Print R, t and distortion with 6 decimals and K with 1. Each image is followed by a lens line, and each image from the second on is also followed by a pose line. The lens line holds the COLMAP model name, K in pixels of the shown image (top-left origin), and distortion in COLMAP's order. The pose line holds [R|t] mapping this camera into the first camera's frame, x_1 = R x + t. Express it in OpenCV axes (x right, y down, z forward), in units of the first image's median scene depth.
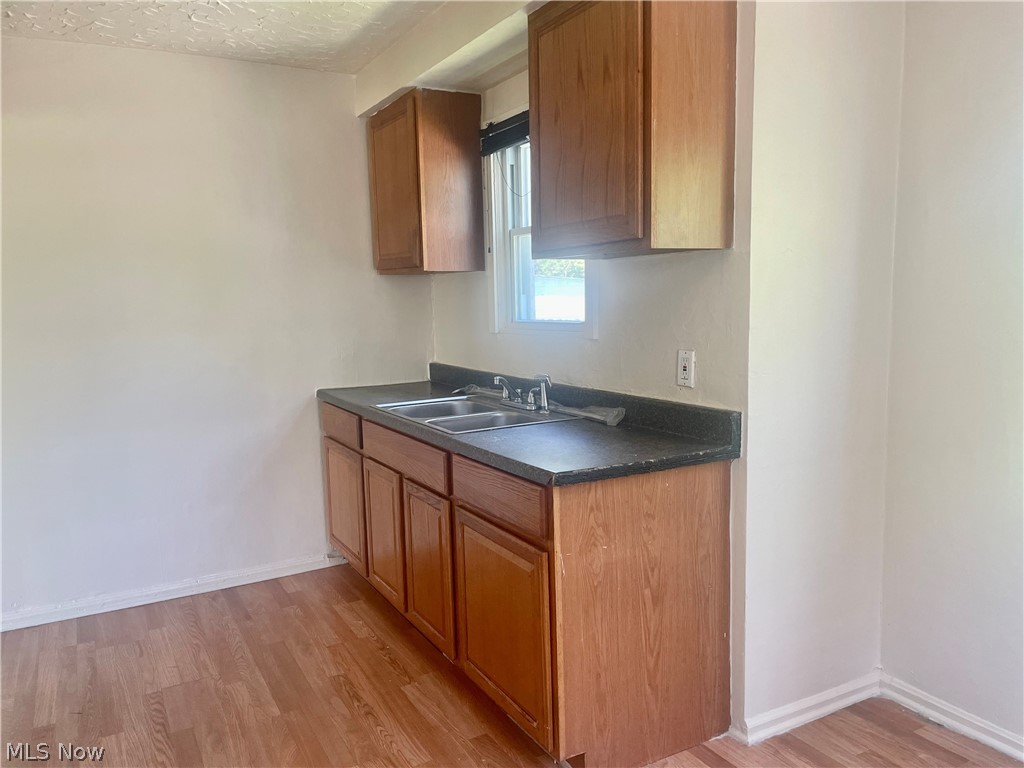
lens RADIAL K [[771.1, 0, 515.2], [0, 771.1, 412.0], [0, 0, 1]] dist [0.048061, -0.081008]
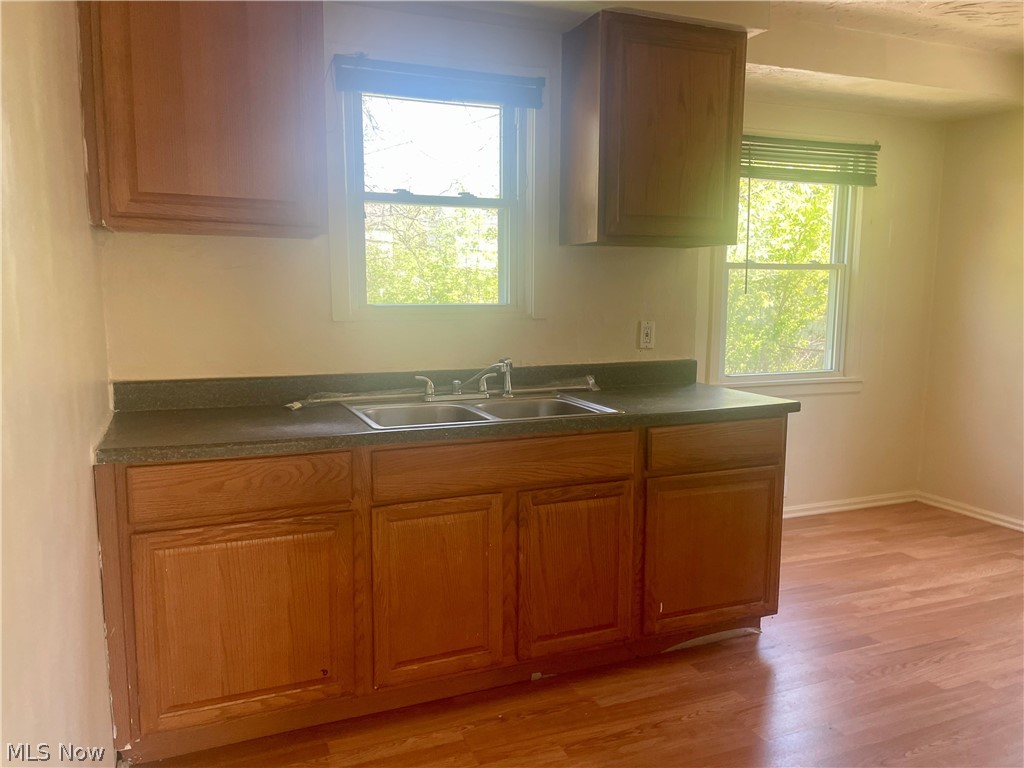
lens RADIAL K [[771.1, 0, 515.2], [0, 771.1, 412.0], [0, 0, 1]] dist [0.048061, -0.081008]
pose [[0.117223, -0.134658, 0.983934, -1.143381], [0.144077, 0.982589, 0.117309, -0.115449], [-0.982599, 0.128011, 0.134583, 1.070038]]
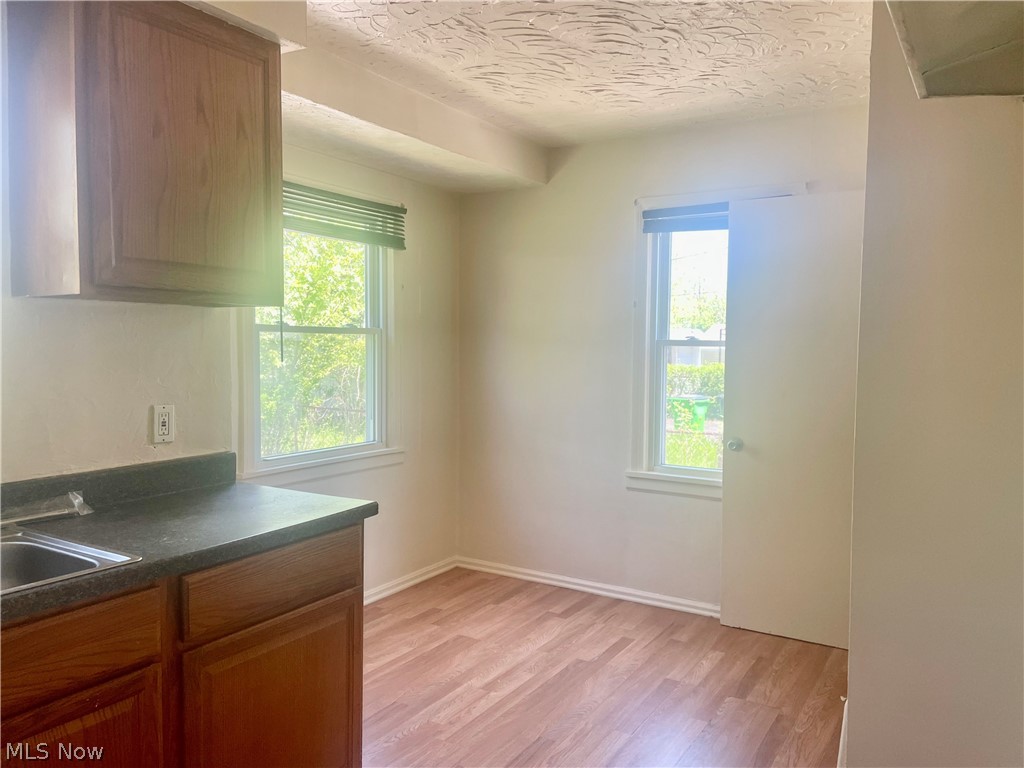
lens RADIAL K [[771.1, 0, 506.2], [0, 771.1, 391.7], [0, 0, 1]] dist [0.106556, -0.134769]
pose [[-0.473739, -0.036275, 0.879918, -0.838762], [0.130200, 0.985287, 0.110717, -0.148944], [-0.870987, 0.167016, -0.462046, 1.080914]]
